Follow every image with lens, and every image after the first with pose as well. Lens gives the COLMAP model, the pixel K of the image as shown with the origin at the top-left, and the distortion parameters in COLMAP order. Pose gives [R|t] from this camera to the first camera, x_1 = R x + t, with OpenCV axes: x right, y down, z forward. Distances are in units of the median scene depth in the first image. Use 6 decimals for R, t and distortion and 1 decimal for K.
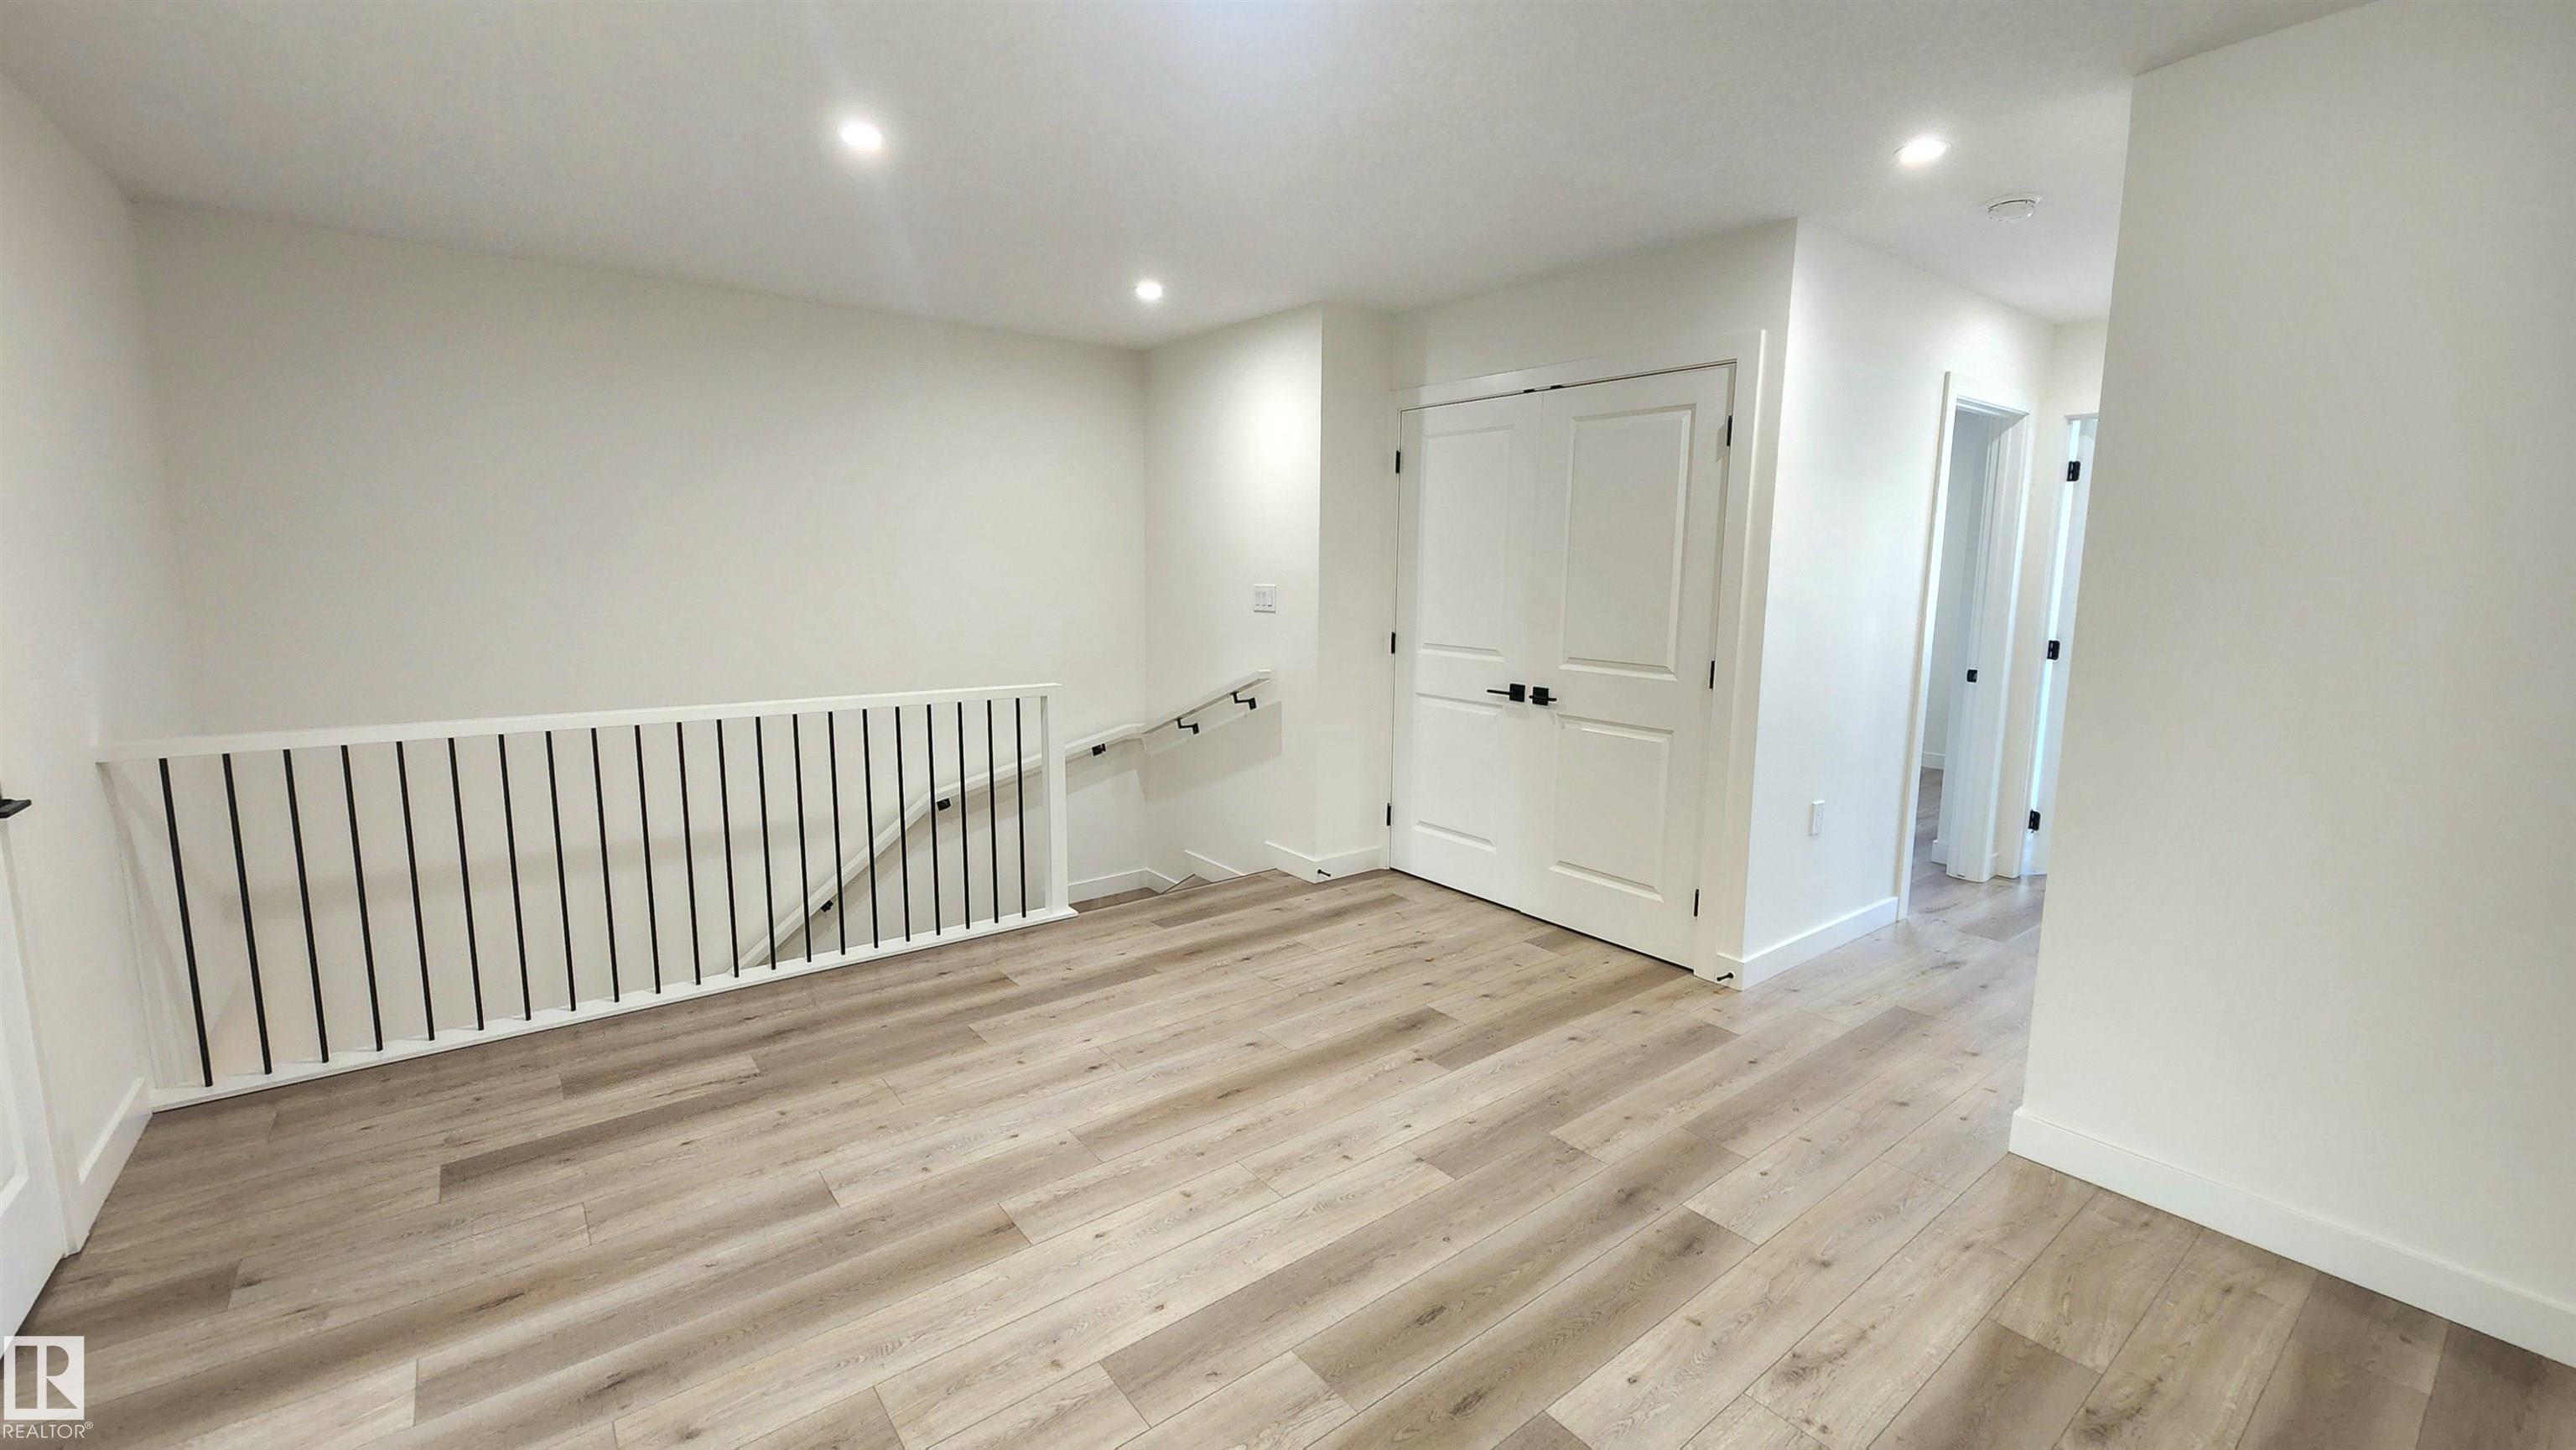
lens RADIAL K [[1052.1, 0, 1294.1], [0, 1052.1, 717.1], [0, 0, 1]] dist [-0.000919, -0.000228]
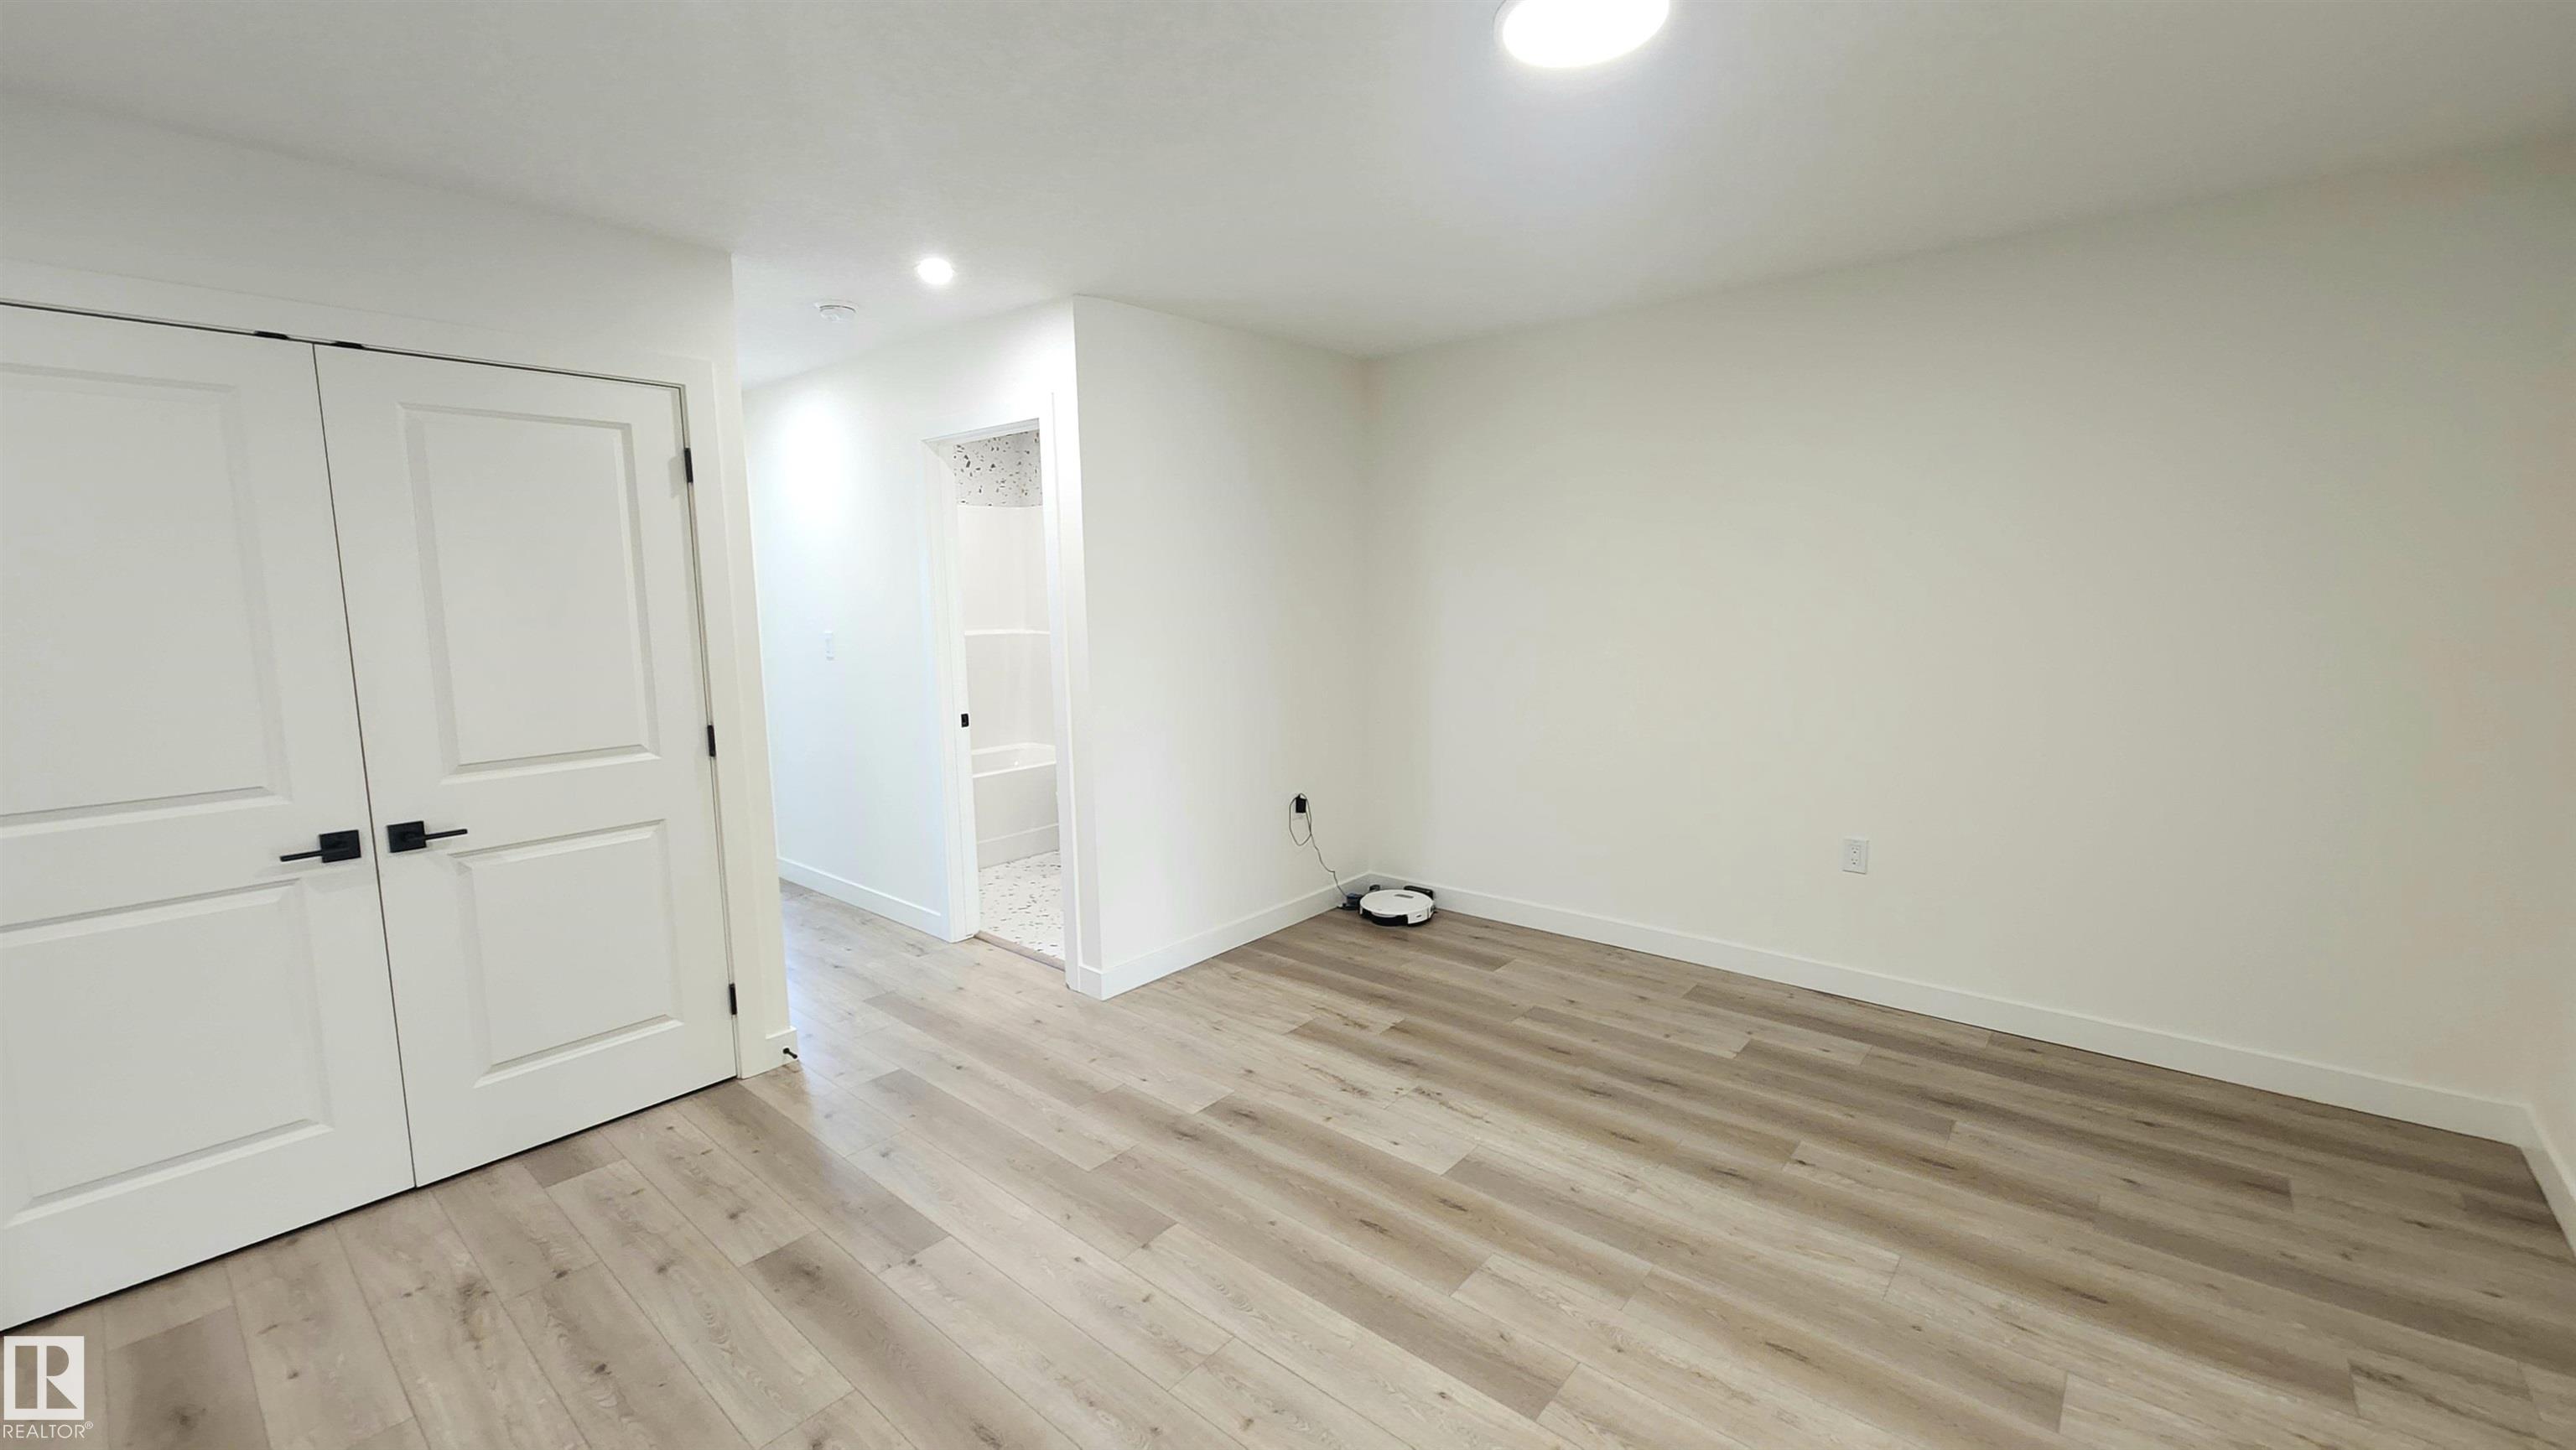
lens RADIAL K [[1052.1, 0, 1282.1], [0, 1052.1, 713.4], [0, 0, 1]] dist [-0.000919, -0.000228]
pose [[-0.201998, -0.129001, 0.970853, -0.669340], [0.155719, 0.974447, 0.161878, -0.159248], [-0.966927, 0.183880, -0.176749, 0.841627]]
